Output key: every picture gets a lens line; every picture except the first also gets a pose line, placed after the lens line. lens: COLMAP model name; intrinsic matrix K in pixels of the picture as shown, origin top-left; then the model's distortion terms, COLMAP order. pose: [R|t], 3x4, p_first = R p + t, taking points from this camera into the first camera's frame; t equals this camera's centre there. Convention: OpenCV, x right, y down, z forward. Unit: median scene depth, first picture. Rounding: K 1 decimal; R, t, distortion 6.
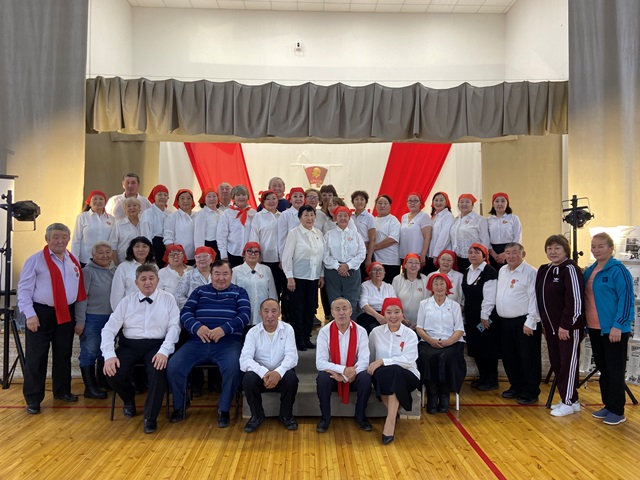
lens RADIAL K [[485.3, 0, 320.0], [0, 485.3, 240.0], [0, 0, 1]] dist [0.046853, -0.006481]
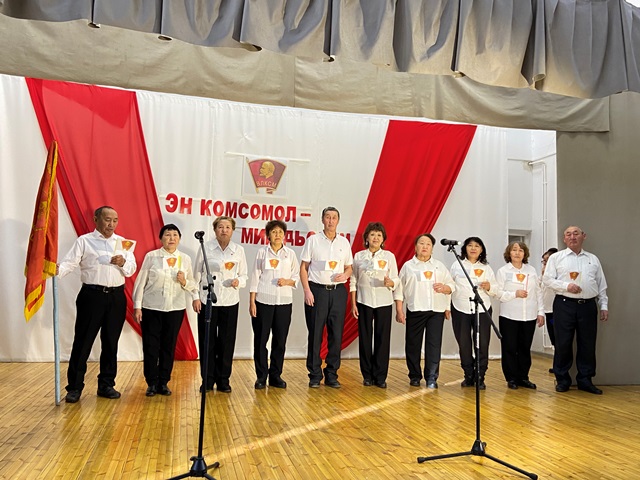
lens RADIAL K [[557.7, 0, 328.7], [0, 557.7, 240.1], [0, 0, 1]] dist [0.076383, -0.000985]
pose [[0.974594, 0.045678, 0.219271, -0.133056], [-0.030377, 0.996894, -0.072656, -0.001598], [-0.221909, 0.064149, 0.972955, 0.486255]]
